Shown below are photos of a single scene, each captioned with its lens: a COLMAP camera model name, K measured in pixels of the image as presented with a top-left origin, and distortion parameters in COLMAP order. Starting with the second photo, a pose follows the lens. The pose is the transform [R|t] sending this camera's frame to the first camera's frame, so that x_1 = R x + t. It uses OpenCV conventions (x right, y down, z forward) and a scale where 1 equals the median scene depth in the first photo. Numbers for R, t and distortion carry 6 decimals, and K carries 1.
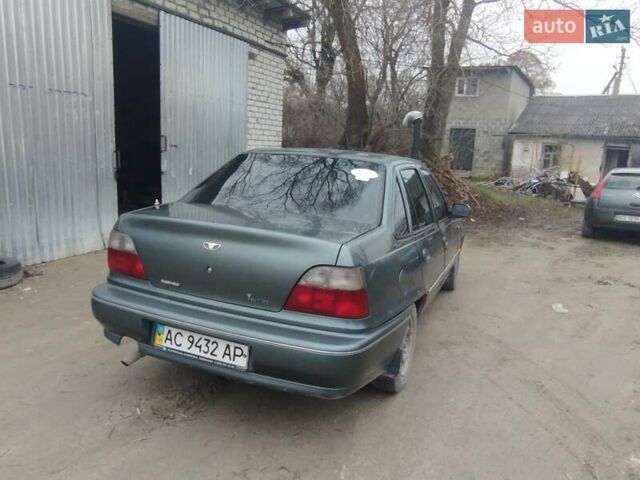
lens RADIAL K [[489.1, 0, 320.8], [0, 489.1, 242.4], [0, 0, 1]] dist [-0.090401, 0.112500]
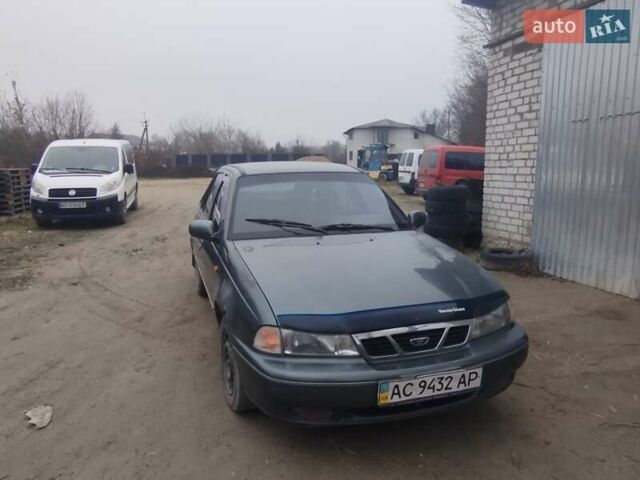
lens RADIAL K [[489.1, 0, 320.8], [0, 489.1, 242.4], [0, 0, 1]] dist [-0.090401, 0.112500]
pose [[-0.764614, 0.050487, -0.642508, 0.494623], [-0.163608, 0.949064, 0.269276, -0.219067], [0.623376, 0.311012, -0.717408, 1.289294]]
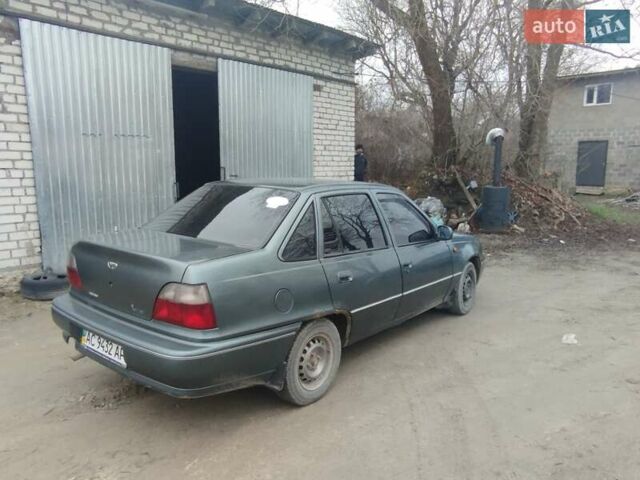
lens RADIAL K [[489.1, 0, 320.8], [0, 489.1, 242.4], [0, 0, 1]] dist [-0.090401, 0.112500]
pose [[0.960046, -0.000984, -0.279841, 0.248299], [-0.011267, 0.999047, -0.042163, -0.001571], [0.279616, 0.043632, 0.959120, -0.010473]]
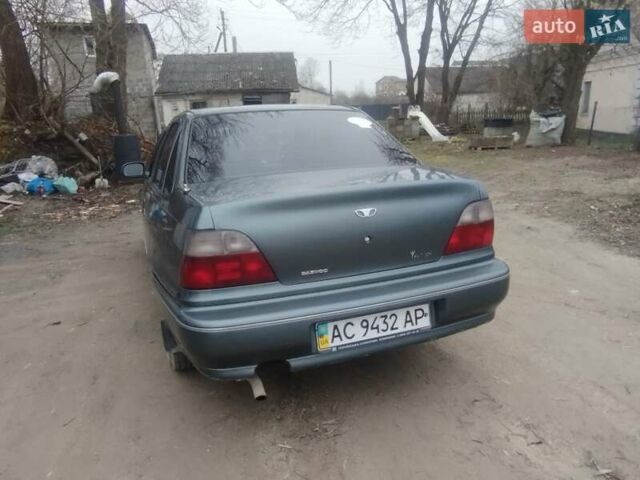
lens RADIAL K [[489.1, 0, 320.8], [0, 489.1, 242.4], [0, 0, 1]] dist [-0.090401, 0.112500]
pose [[0.722565, -0.257263, 0.641650, -0.340317], [0.210161, 0.965991, 0.150641, -0.035268], [-0.658583, 0.026002, 0.752058, 0.159597]]
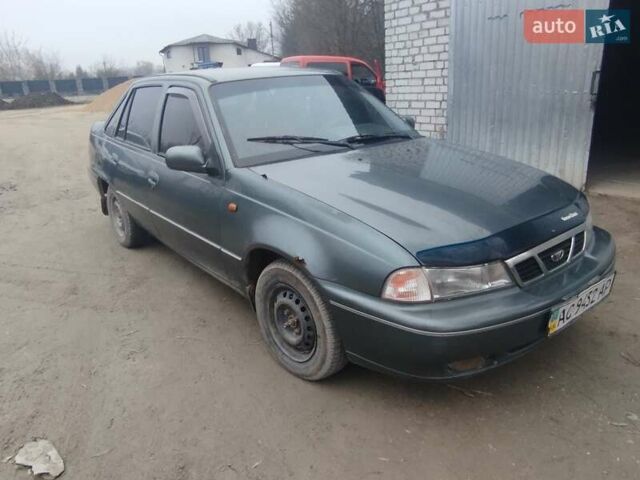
lens RADIAL K [[489.1, 0, 320.8], [0, 489.1, 242.4], [0, 0, 1]] dist [-0.090401, 0.112500]
pose [[-0.490793, 0.249600, -0.834759, 0.549702], [-0.149790, 0.919650, 0.363052, -0.158369], [0.858304, 0.303222, -0.413971, 1.077555]]
